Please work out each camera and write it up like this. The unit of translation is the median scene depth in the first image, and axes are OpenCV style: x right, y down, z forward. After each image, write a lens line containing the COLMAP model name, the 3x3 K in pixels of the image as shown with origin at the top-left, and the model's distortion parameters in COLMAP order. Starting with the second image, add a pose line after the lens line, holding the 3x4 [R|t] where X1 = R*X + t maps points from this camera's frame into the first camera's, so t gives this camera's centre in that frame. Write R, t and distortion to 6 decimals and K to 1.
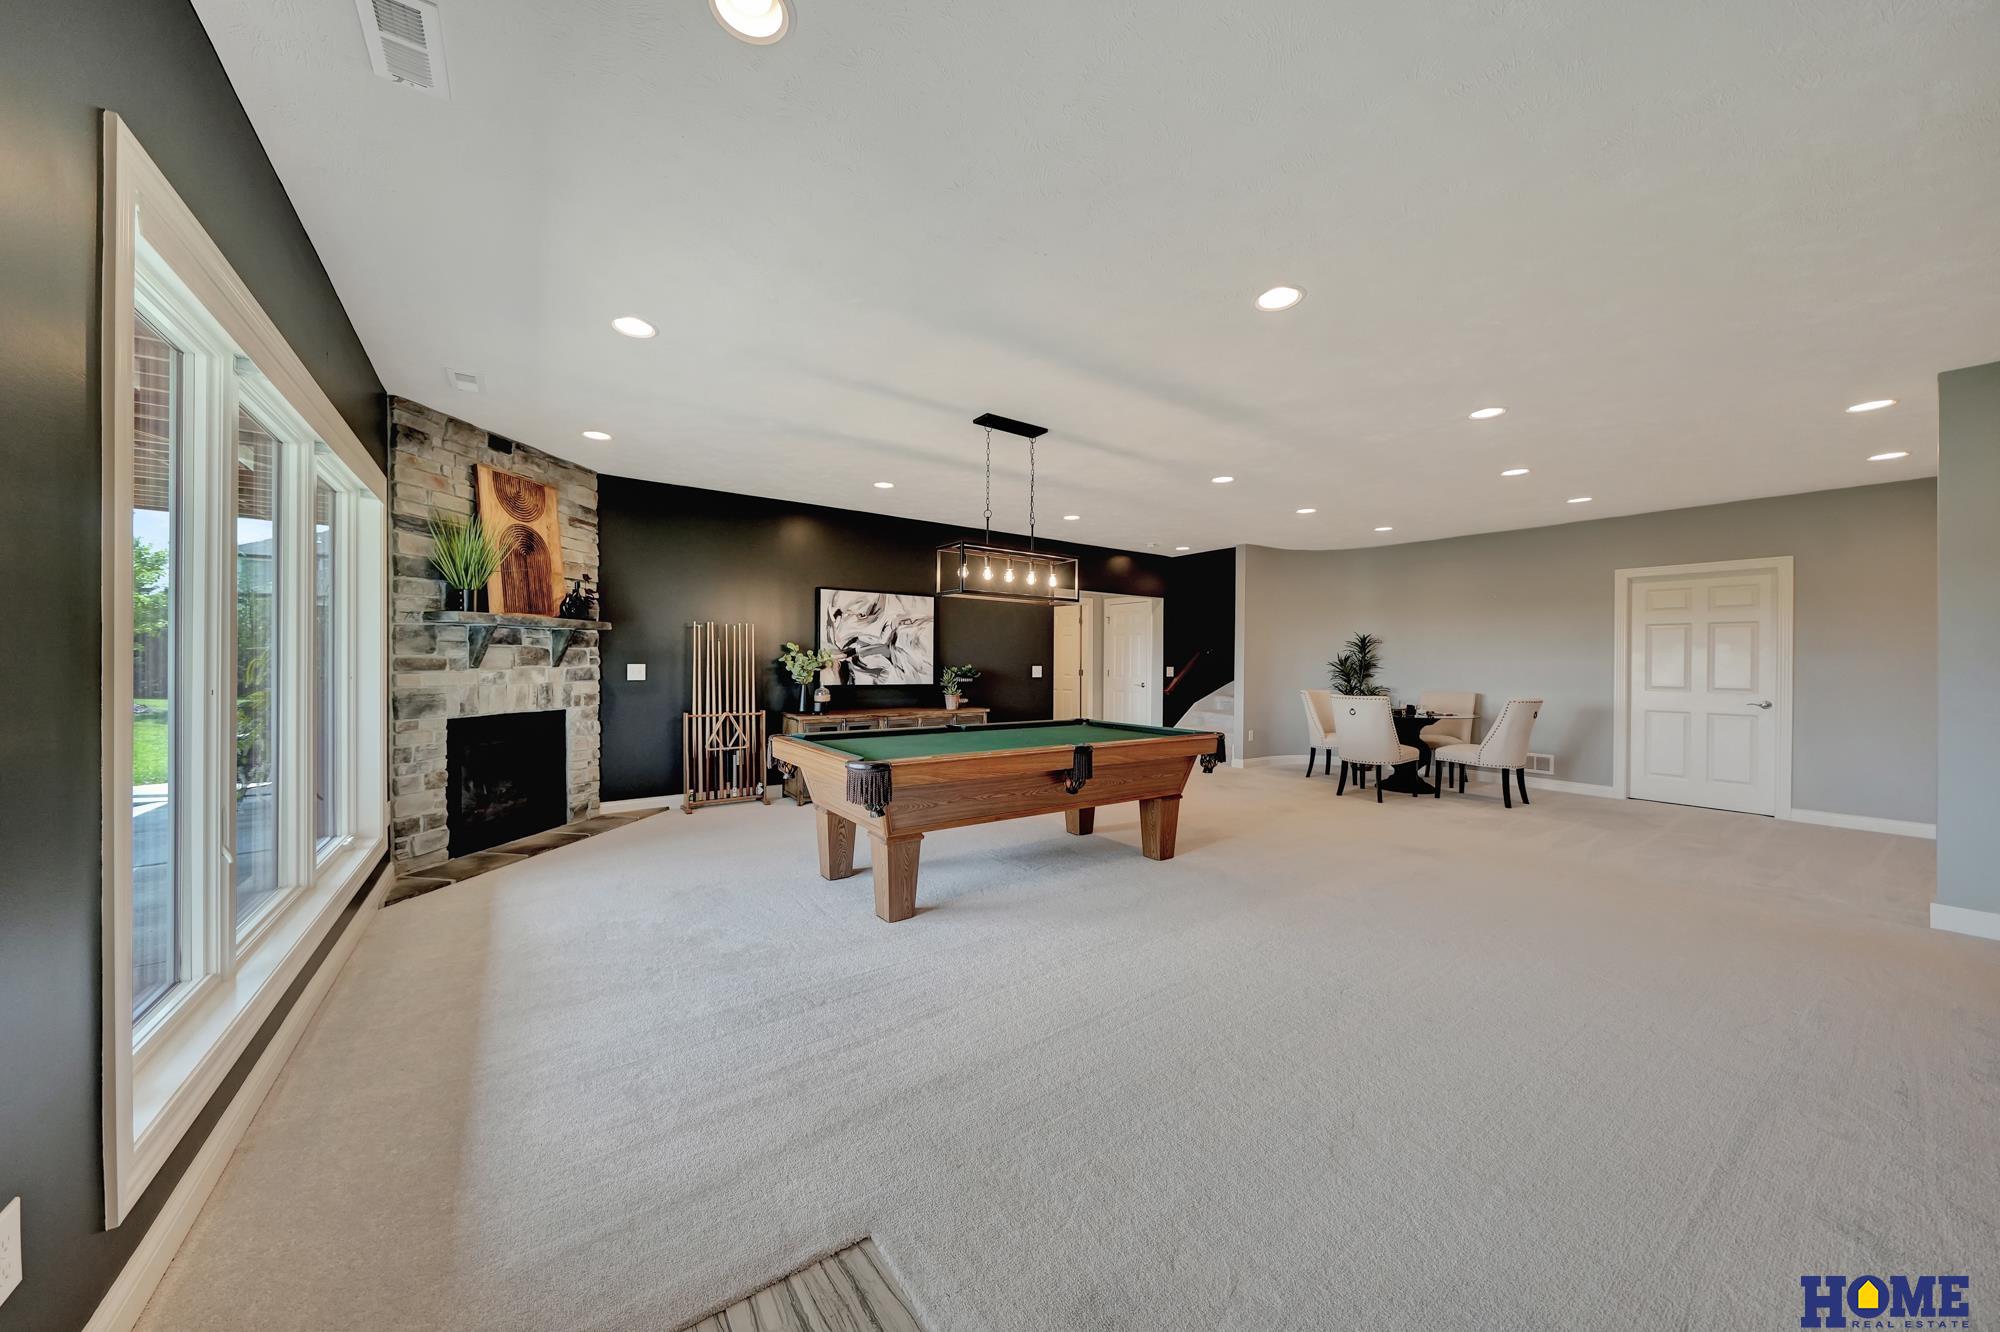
lens RADIAL K [[681.1, 0, 985.1], [0, 681.1, 667.5], [0, 0, 1]] dist [-0.000226, -0.000005]
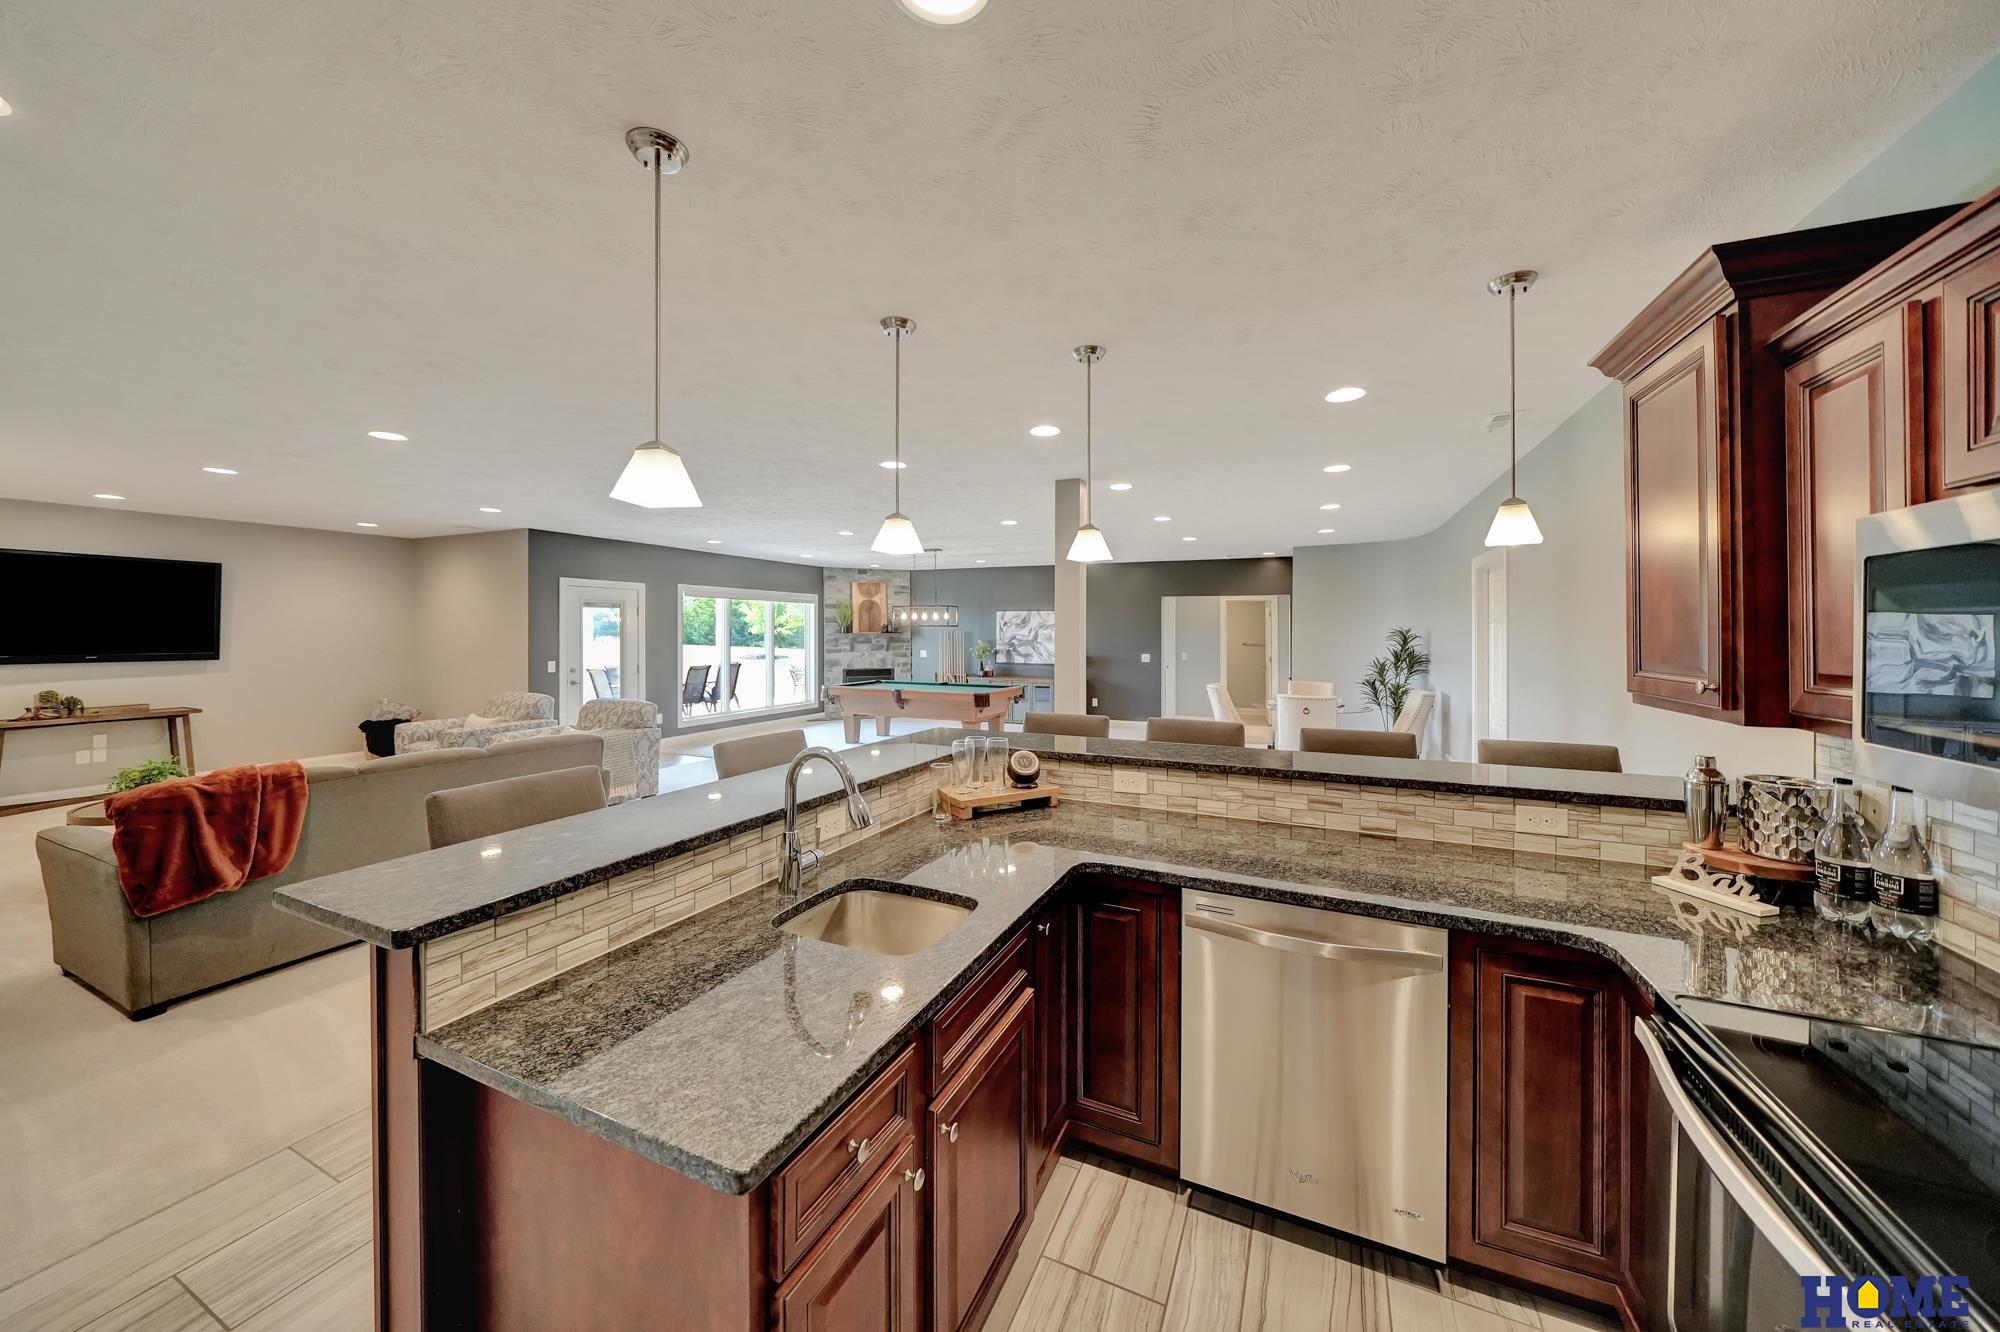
lens RADIAL K [[693.2, 0, 995.1], [0, 693.2, 626.1], [0, 0, 1]] dist [-0.001589, -0.000032]
pose [[0.508381, -0.013323, -0.861029, 1.634455], [-0.004912, 0.999819, -0.018371, -0.045123], [0.861118, 0.013569, 0.508223, 0.022072]]
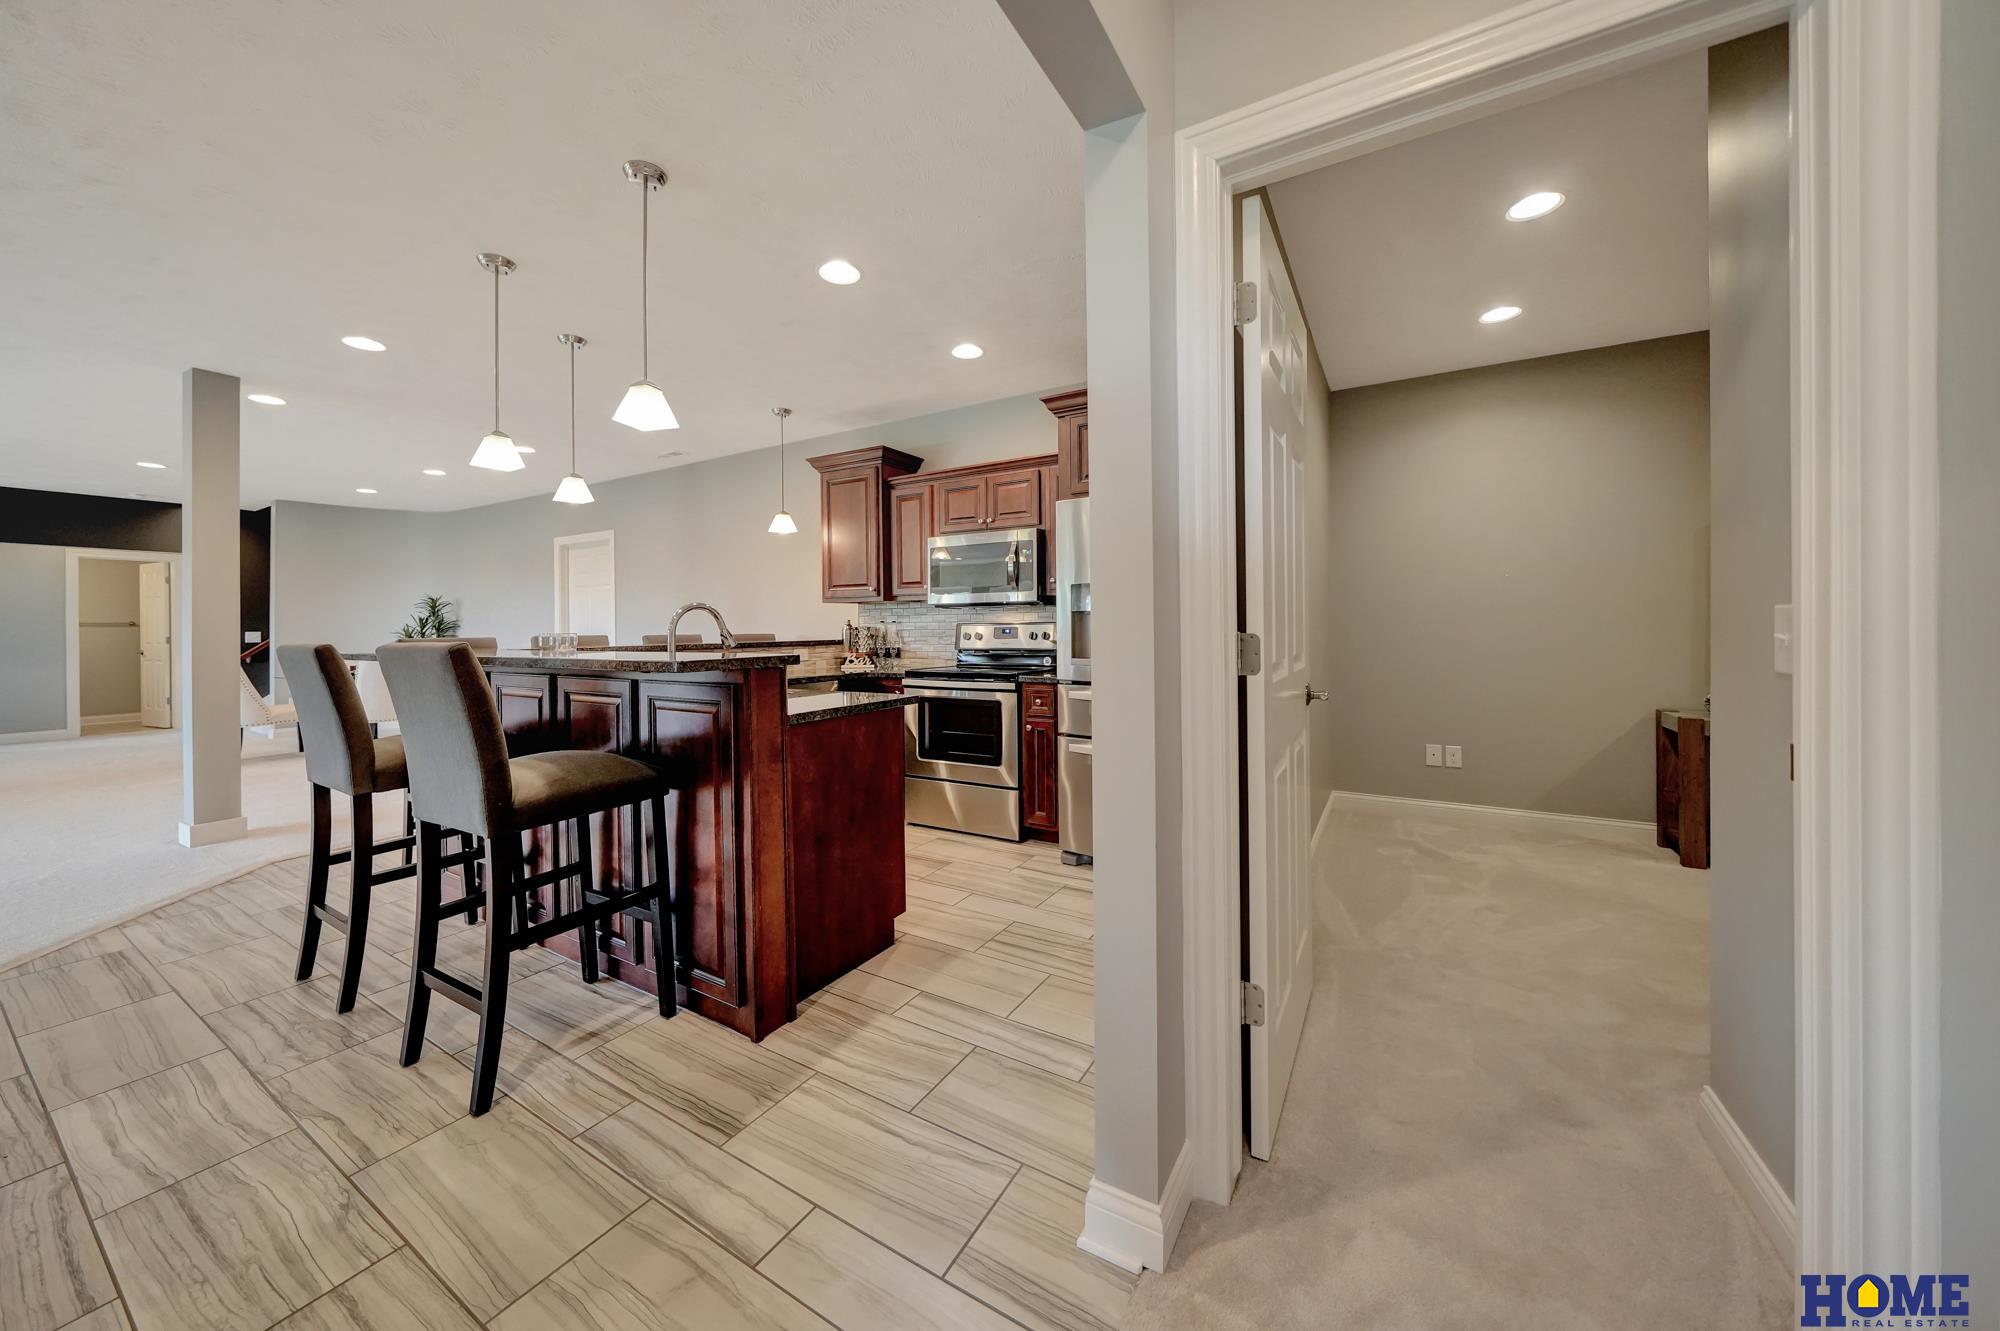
lens RADIAL K [[693.2, 0, 995.1], [0, 693.2, 625.6], [0, 0, 1]] dist [-0.001589, -0.000032]
pose [[0.911800, -0.020493, 0.410123, 1.329268], [0.022195, 0.999753, 0.000611, 0.019929], [-0.410035, 0.008545, 0.912030, -0.411706]]
